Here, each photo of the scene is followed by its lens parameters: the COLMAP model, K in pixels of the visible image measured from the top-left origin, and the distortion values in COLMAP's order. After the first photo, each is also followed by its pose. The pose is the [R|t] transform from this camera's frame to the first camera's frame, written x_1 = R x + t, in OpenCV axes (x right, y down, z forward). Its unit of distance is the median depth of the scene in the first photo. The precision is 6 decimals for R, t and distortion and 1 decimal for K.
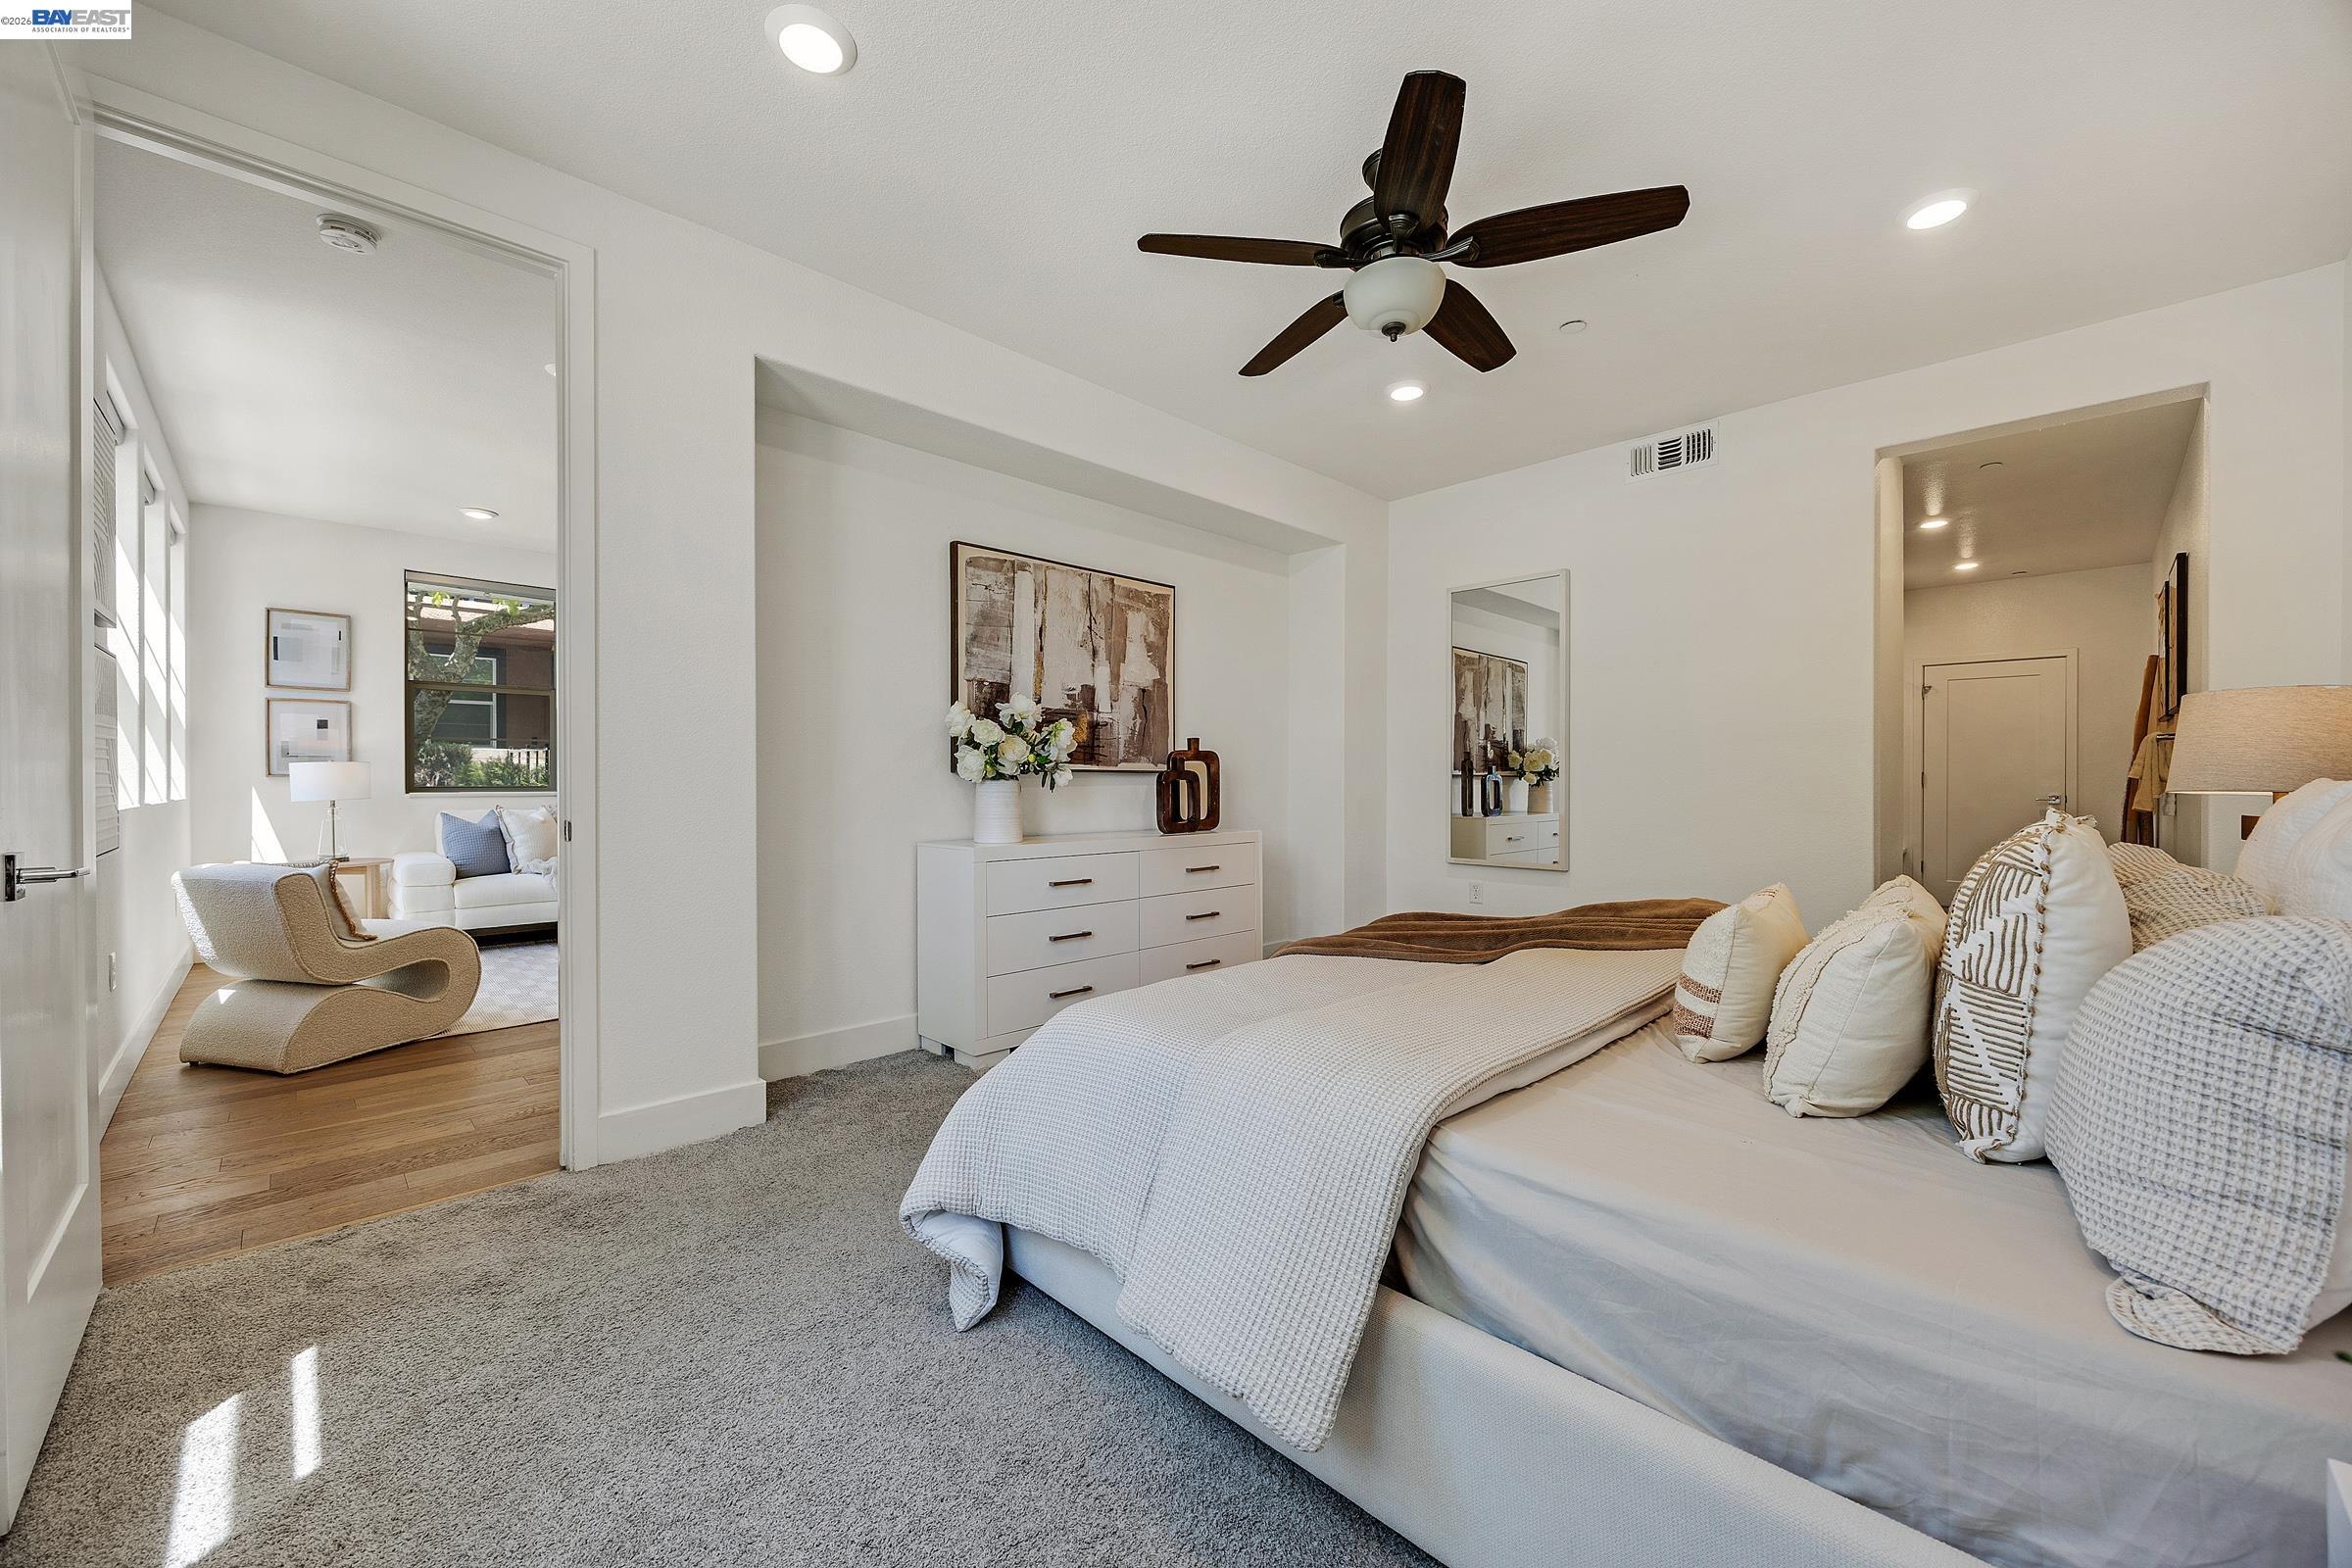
lens RADIAL K [[896.9, 0, 1170.4], [0, 896.9, 778.7], [0, 0, 1]] dist [-0.002300, 0.000014]
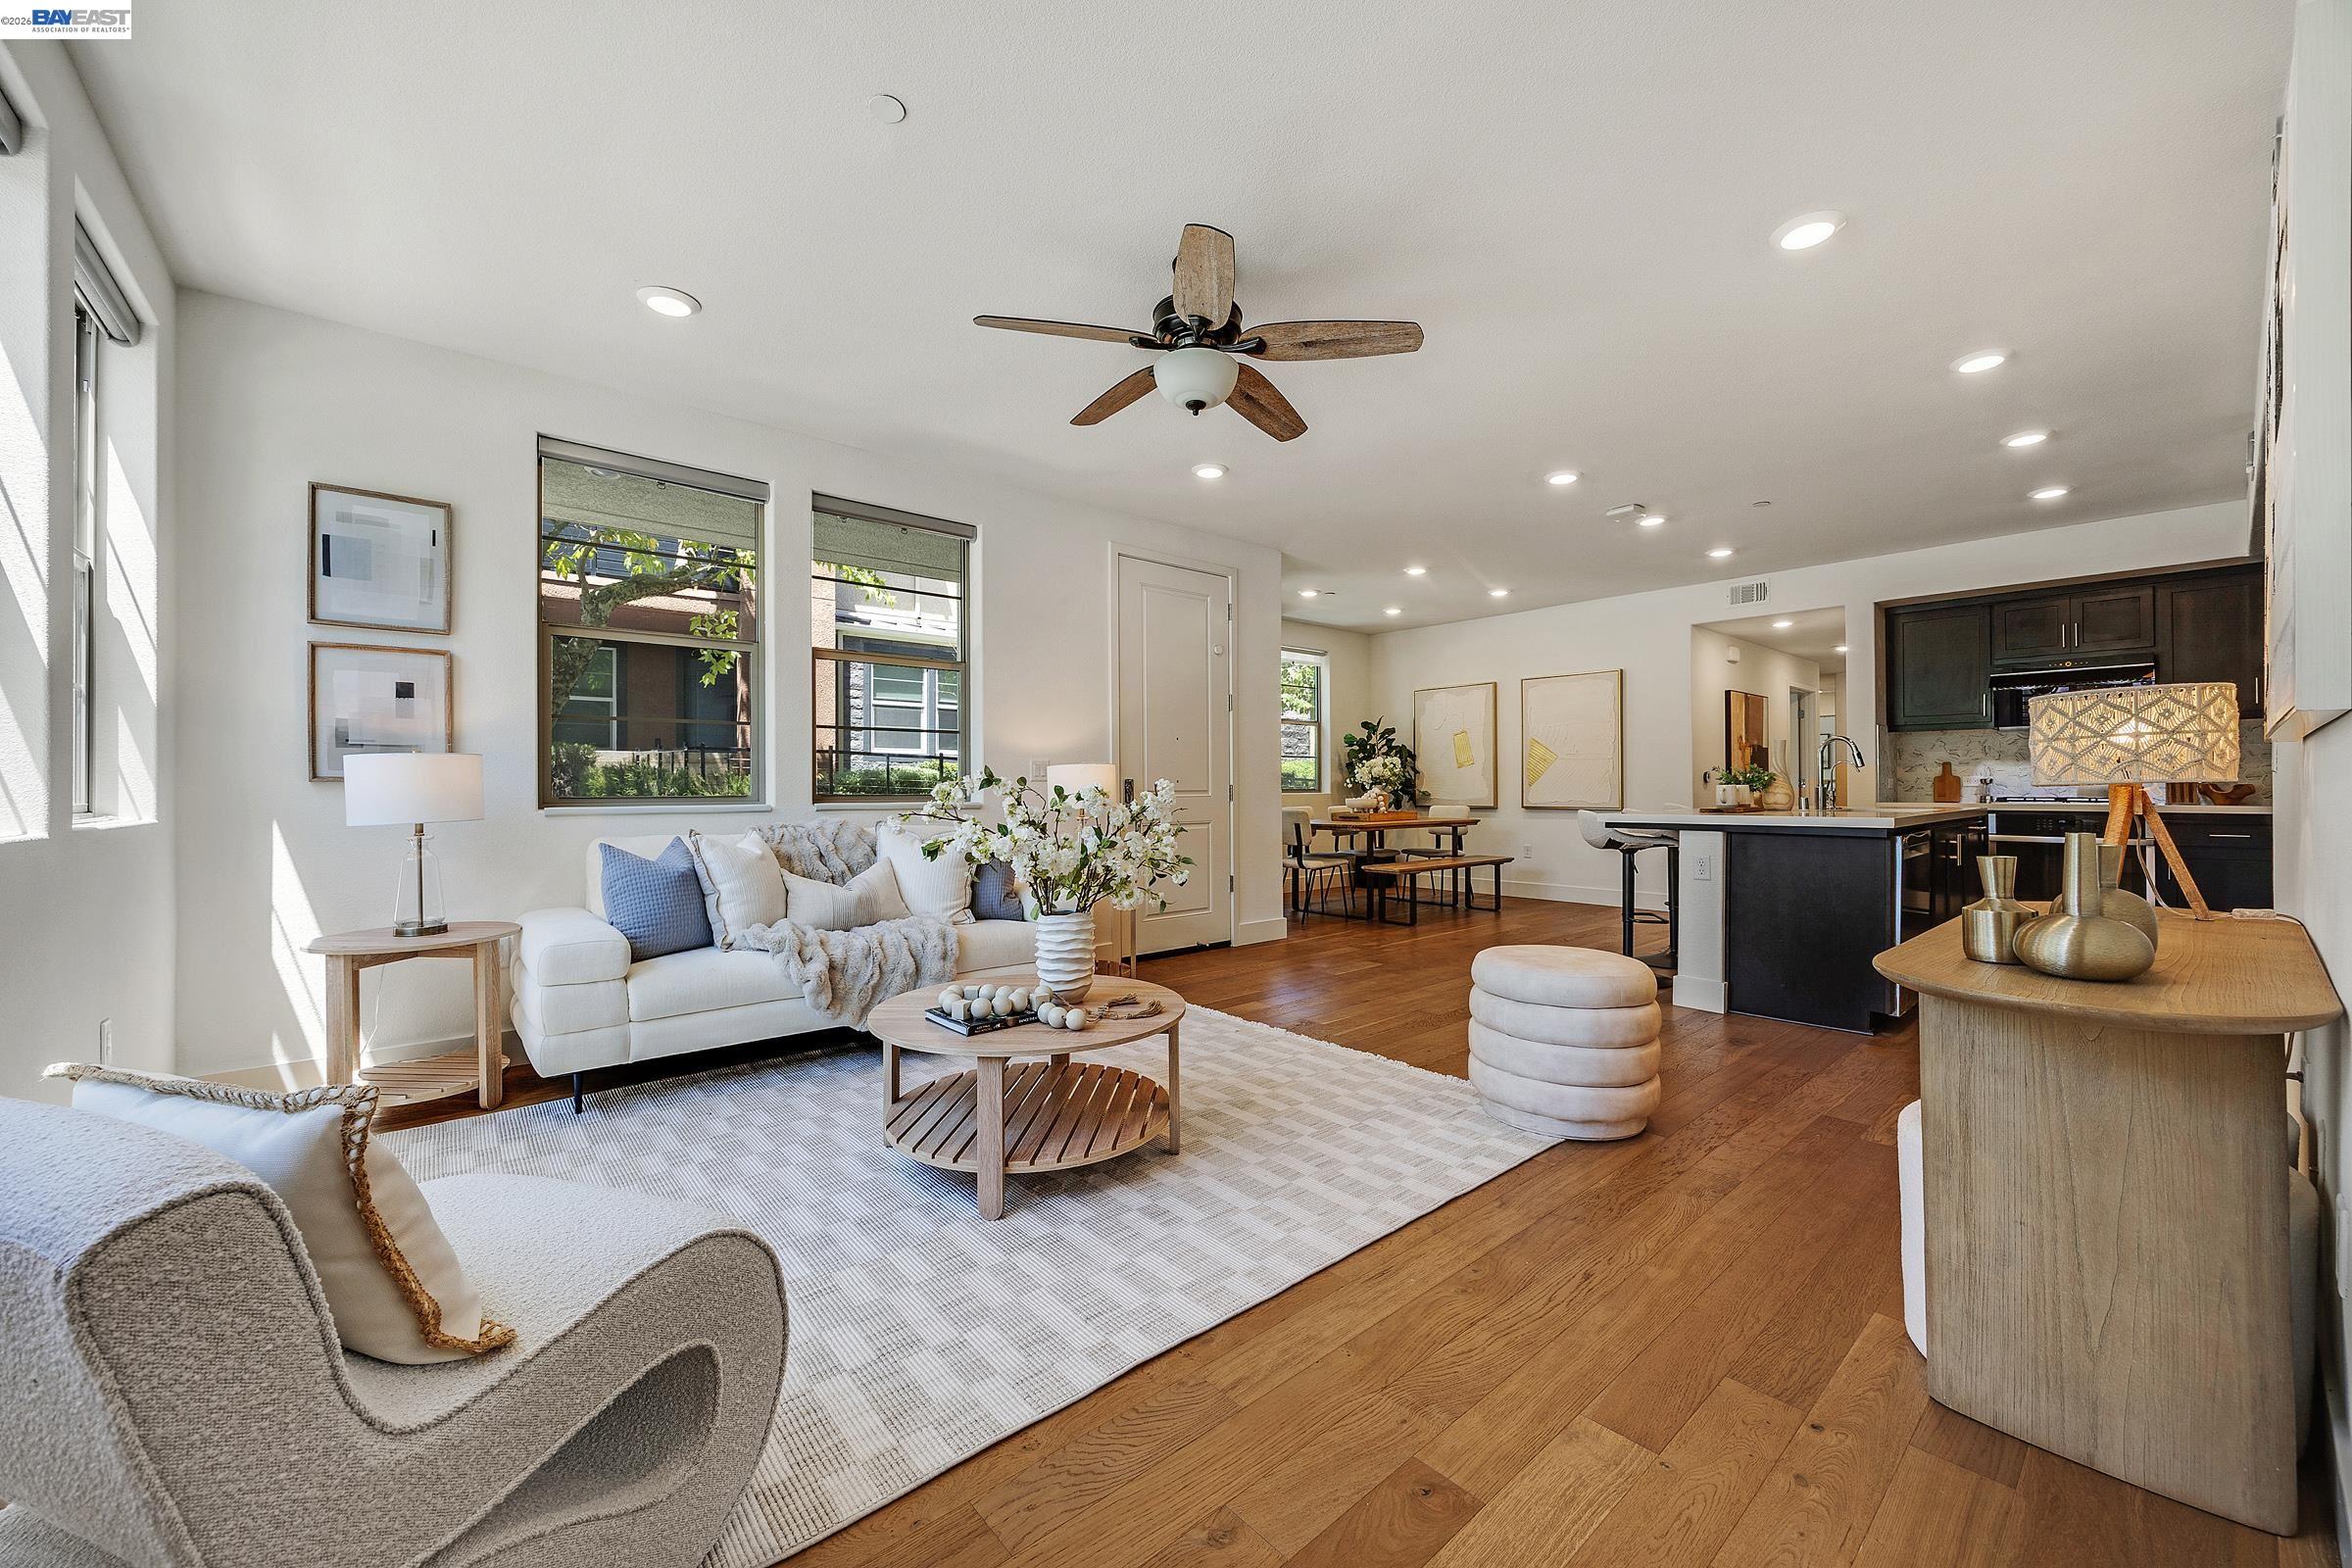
lens RADIAL K [[896.9, 0, 1178.9], [0, 896.9, 784.1], [0, 0, 1]] dist [-0.002300, 0.000014]
pose [[0.997746, -0.001342, -0.067096, -0.414258], [0.001254, 0.999998, -0.001349, 0.001041], [0.067098, 0.001262, 0.997746, 0.461308]]
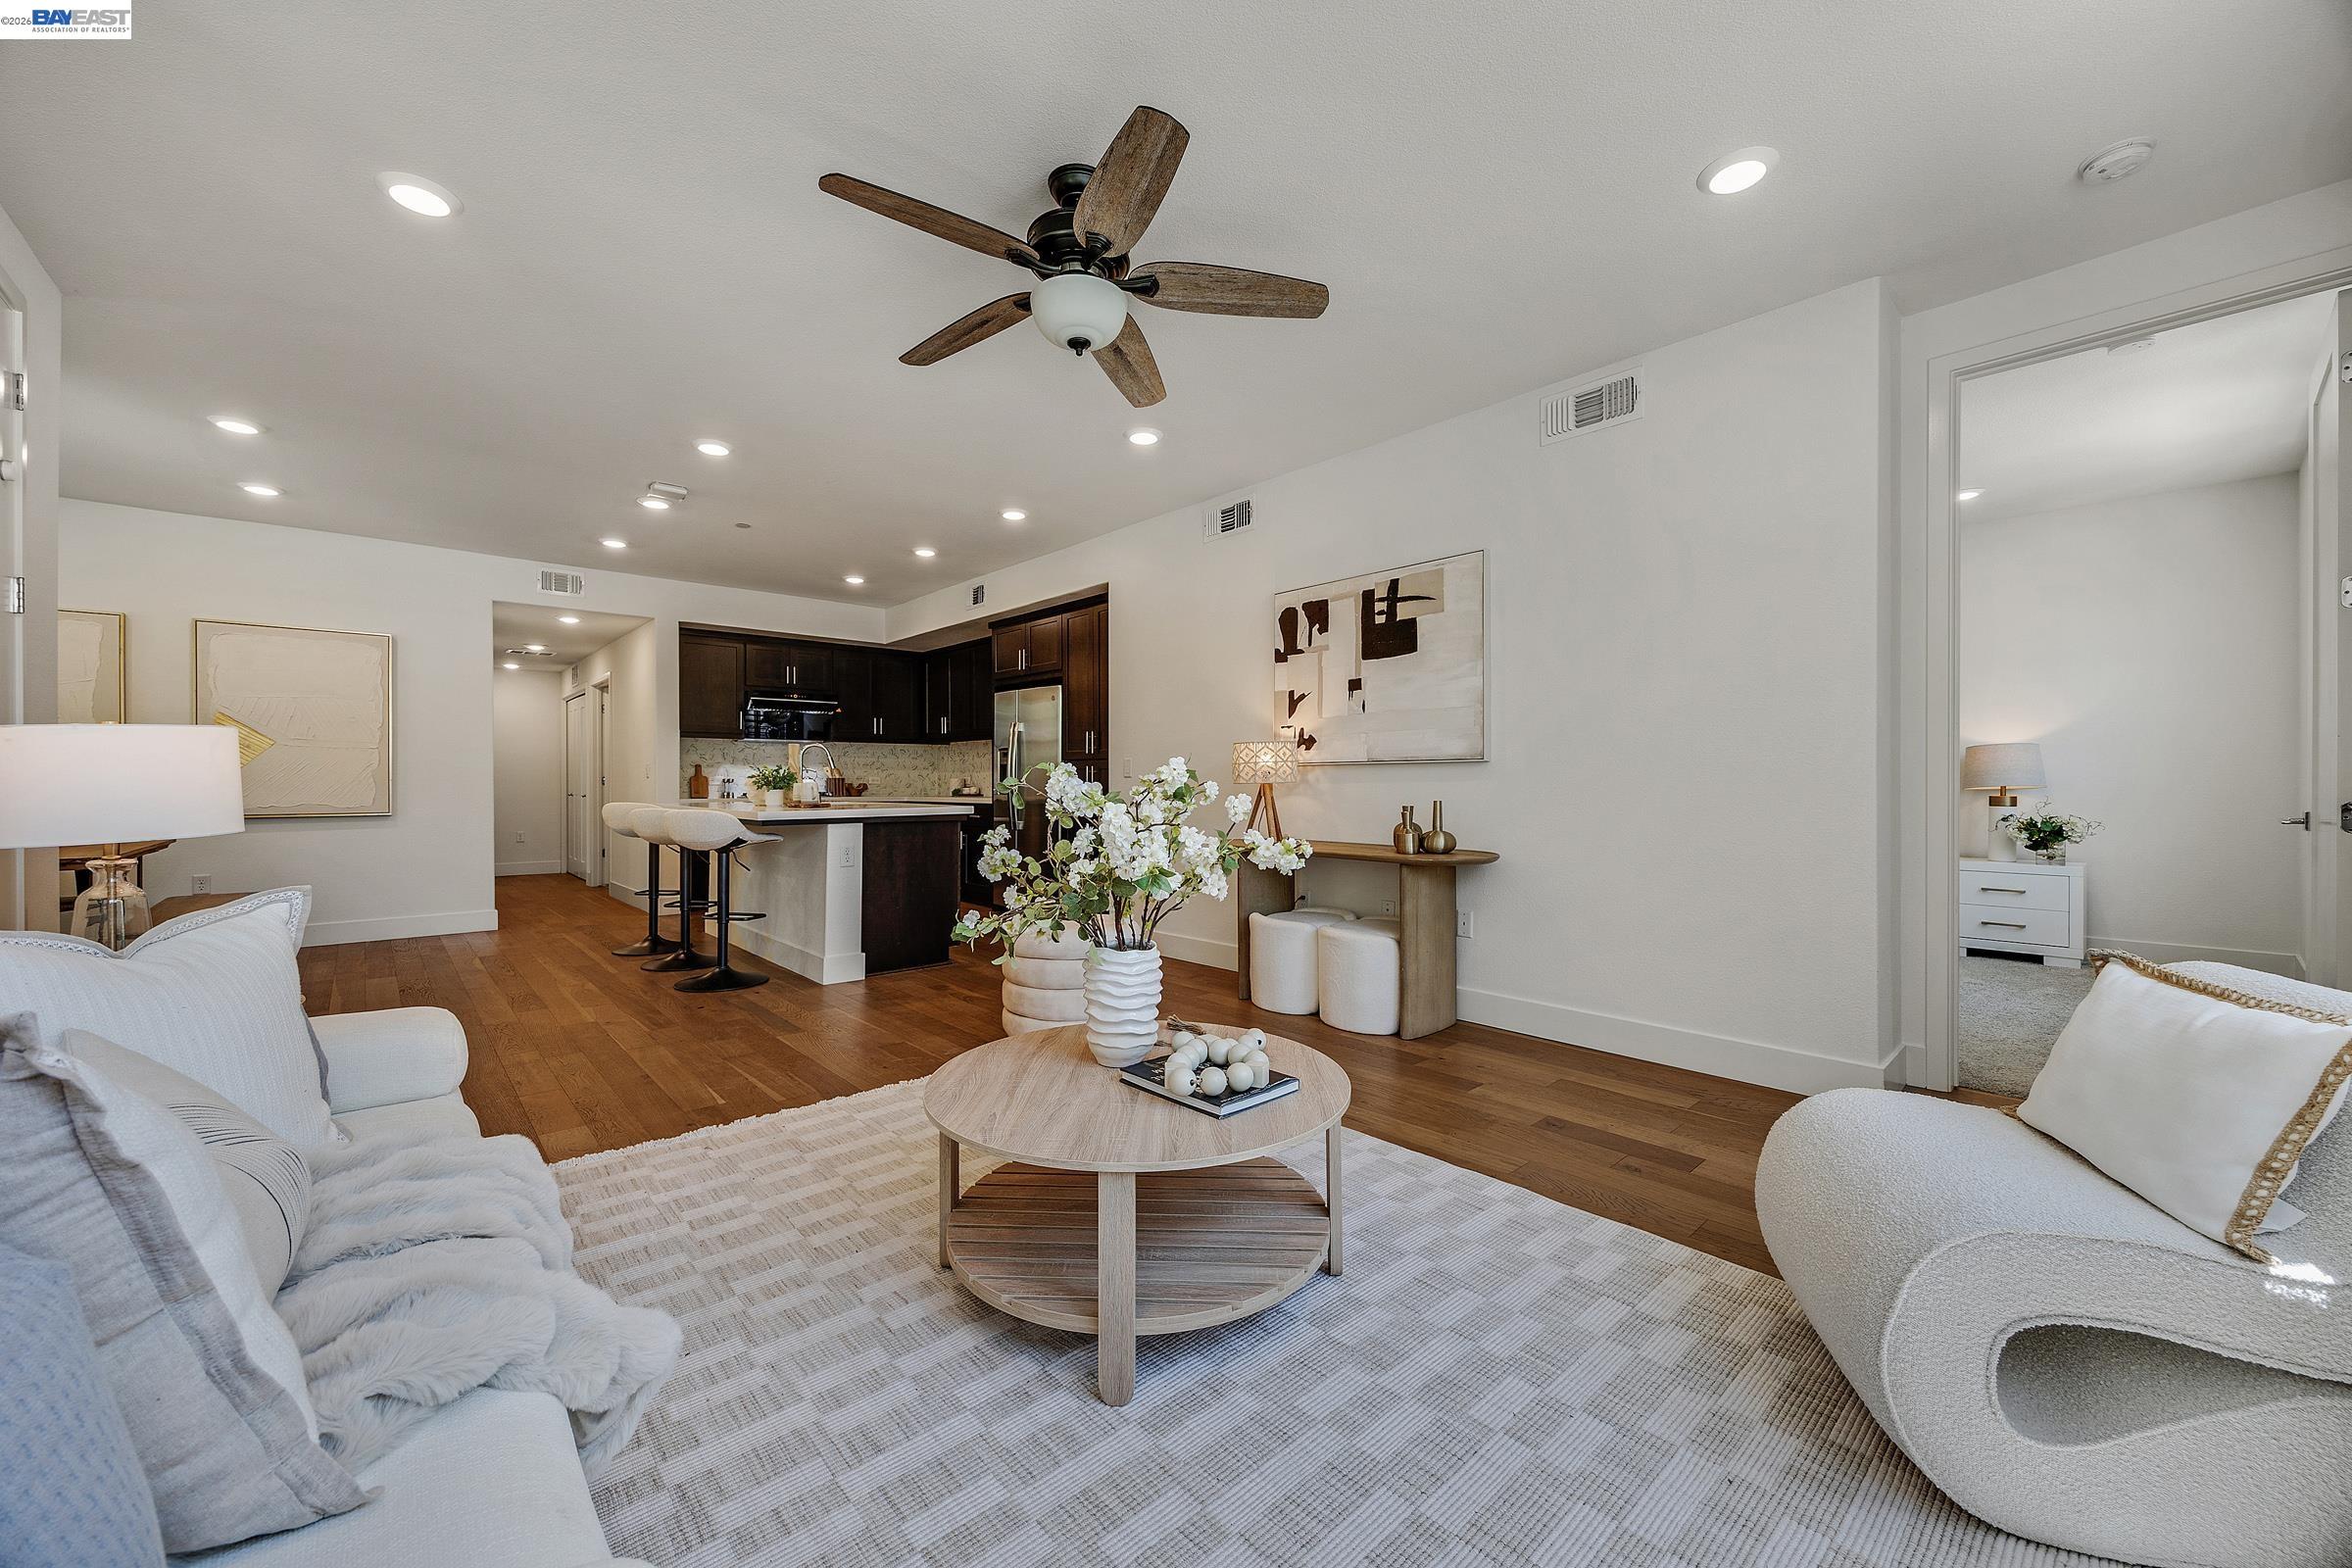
lens RADIAL K [[896.9, 0, 1178.3], [0, 896.9, 784.0], [0, 0, 1]] dist [-0.002300, 0.000014]
pose [[0.041009, 0.002145, 0.999156, -0.873873], [-0.002807, 0.999994, -0.002031, 0.002886], [-0.999155, -0.002721, 0.041014, 0.897447]]
